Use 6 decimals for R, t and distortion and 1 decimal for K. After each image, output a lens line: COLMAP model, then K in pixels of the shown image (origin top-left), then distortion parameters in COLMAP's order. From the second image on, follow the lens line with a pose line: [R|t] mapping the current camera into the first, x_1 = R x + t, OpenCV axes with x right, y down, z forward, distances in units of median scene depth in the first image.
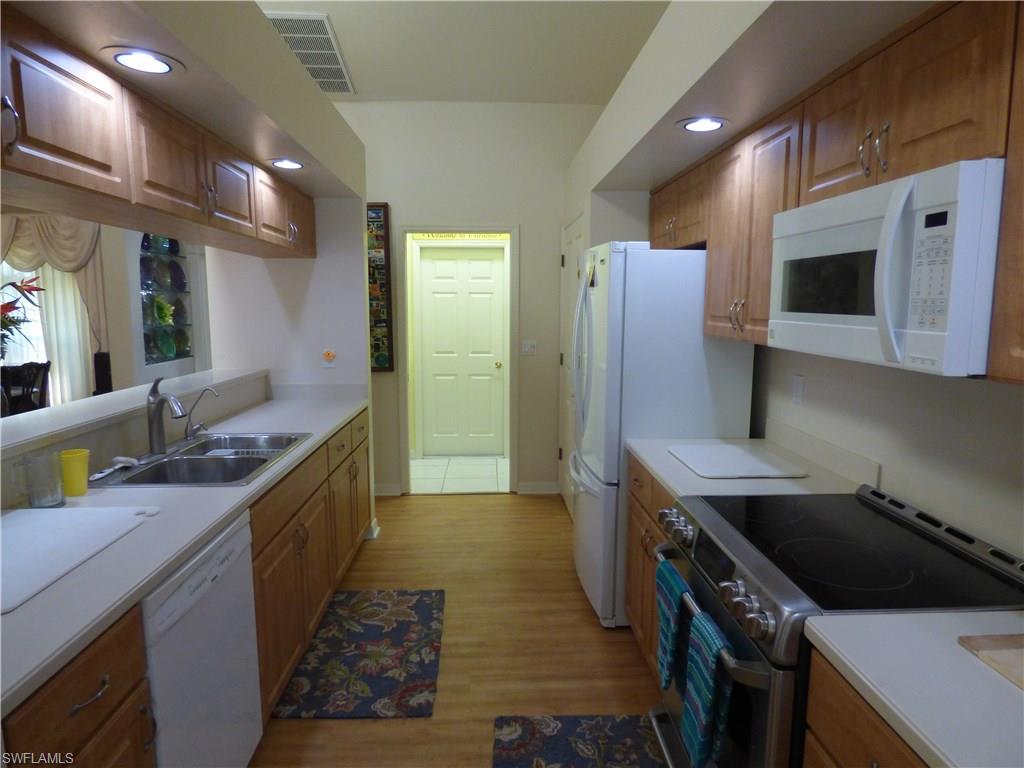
lens RADIAL K [[627.9, 0, 512.4], [0, 627.9, 385.4], [0, 0, 1]] dist [-0.020533, -0.001248]
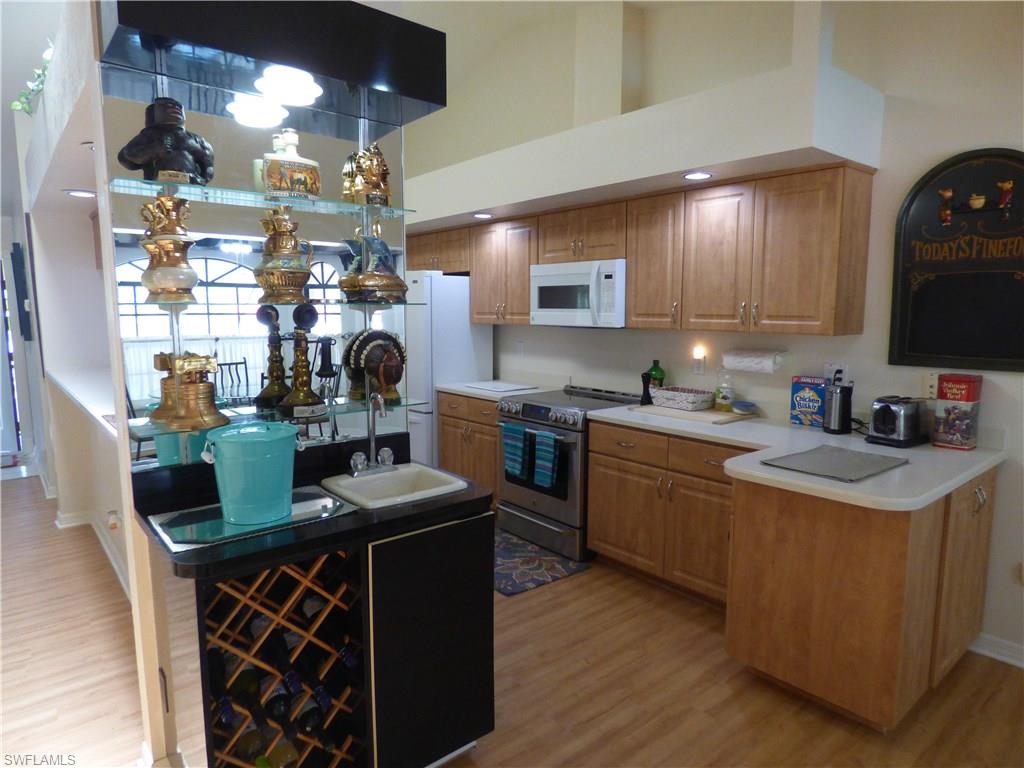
lens RADIAL K [[627.9, 0, 512.9], [0, 627.9, 385.2], [0, 0, 1]] dist [-0.020533, -0.001248]
pose [[0.795461, -0.080194, 0.600675, -1.267104], [0.085728, 0.996129, 0.019462, 0.131363], [-0.599910, 0.036013, 0.799257, -0.930884]]
